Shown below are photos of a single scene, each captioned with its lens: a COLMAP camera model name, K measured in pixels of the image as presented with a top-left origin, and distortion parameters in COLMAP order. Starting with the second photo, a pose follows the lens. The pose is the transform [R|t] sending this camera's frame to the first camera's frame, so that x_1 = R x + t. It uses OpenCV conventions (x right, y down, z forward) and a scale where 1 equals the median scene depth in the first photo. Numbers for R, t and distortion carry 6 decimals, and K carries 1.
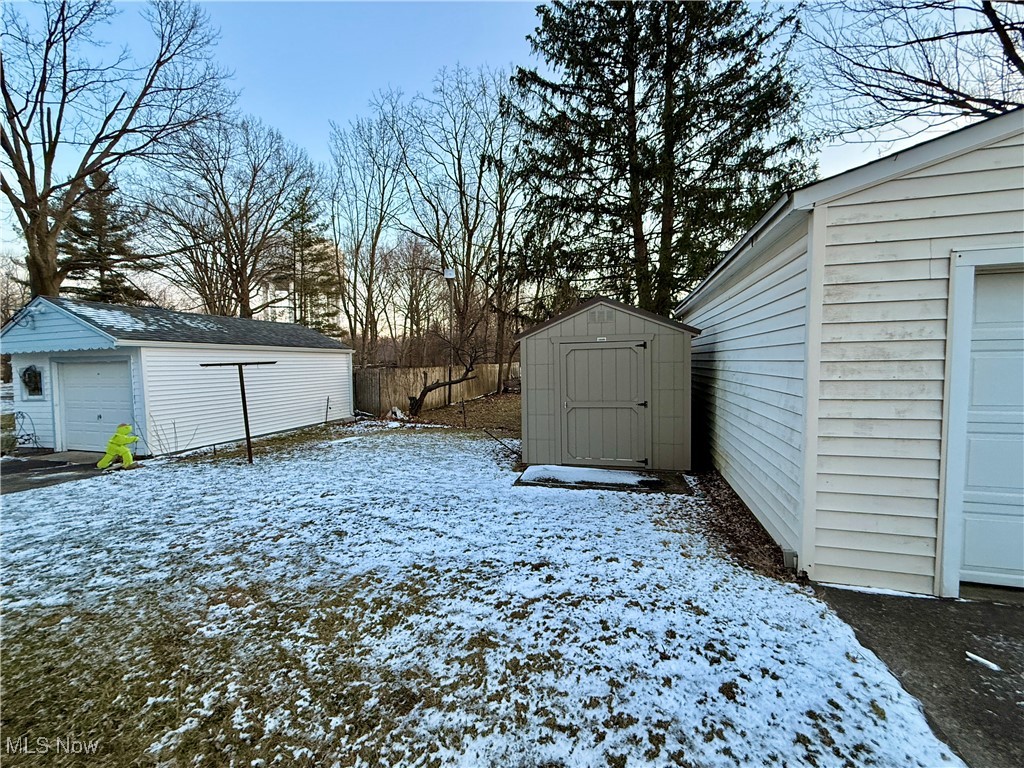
lens RADIAL K [[409.3, 0, 512.1], [0, 409.3, 382.4], [0, 0, 1]] dist [-0.000367, -0.000049]
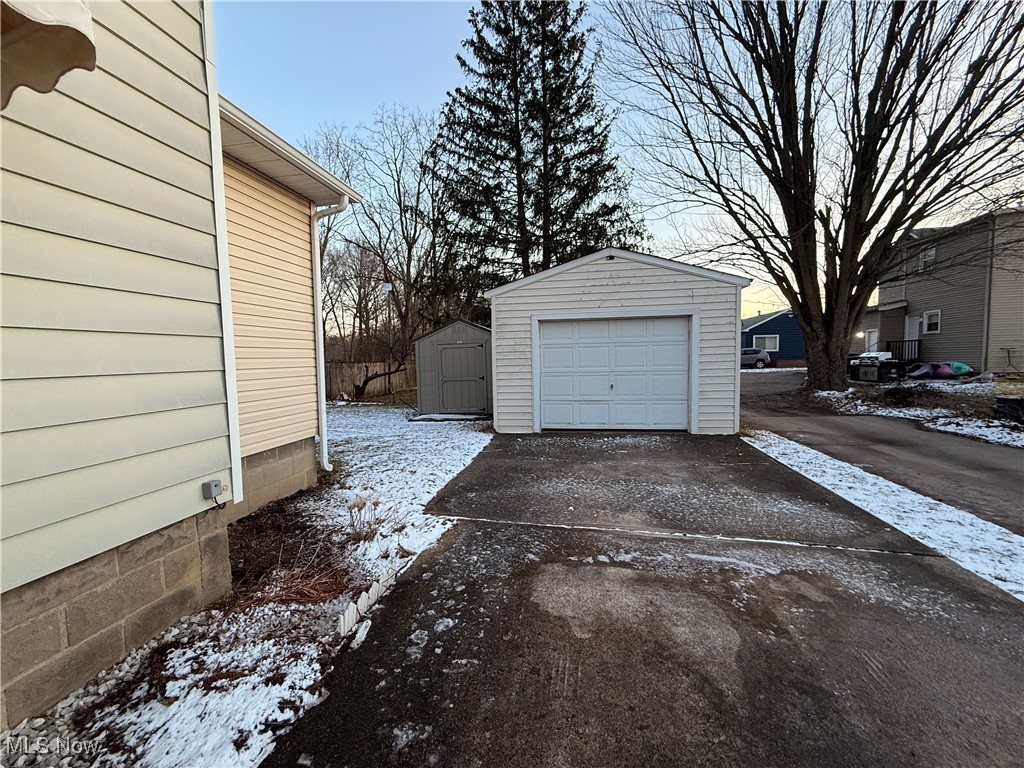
lens RADIAL K [[409.3, 0, 512.8], [0, 409.3, 382.5], [0, 0, 1]] dist [-0.000367, -0.000049]
pose [[0.993873, -0.014392, 0.109585, 0.036192], [0.013832, 0.999887, 0.005869, 0.009180], [-0.109657, -0.004317, 0.993960, -0.116468]]
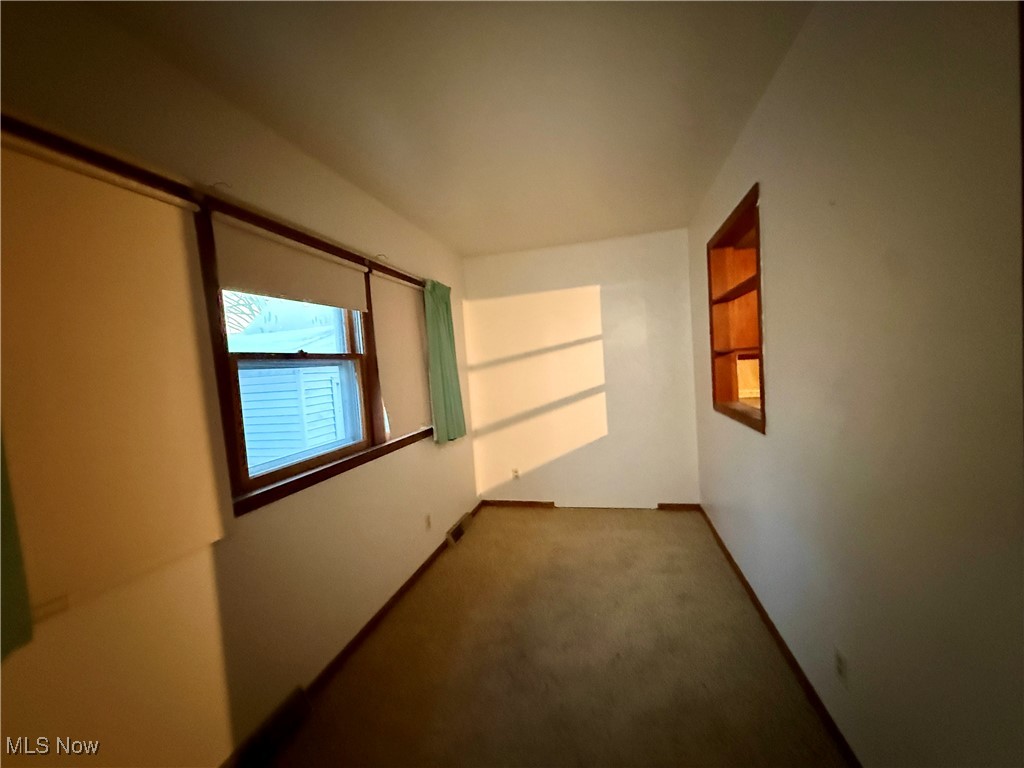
lens RADIAL K [[409.3, 0, 511.5], [0, 409.3, 386.7], [0, 0, 1]] dist [-0.000367, -0.000049]
pose [[-0.037227, -0.035473, 0.998677, -0.104867], [0.122169, 0.991712, 0.039780, -0.013206], [-0.991811, 0.123489, -0.032584, -0.007020]]
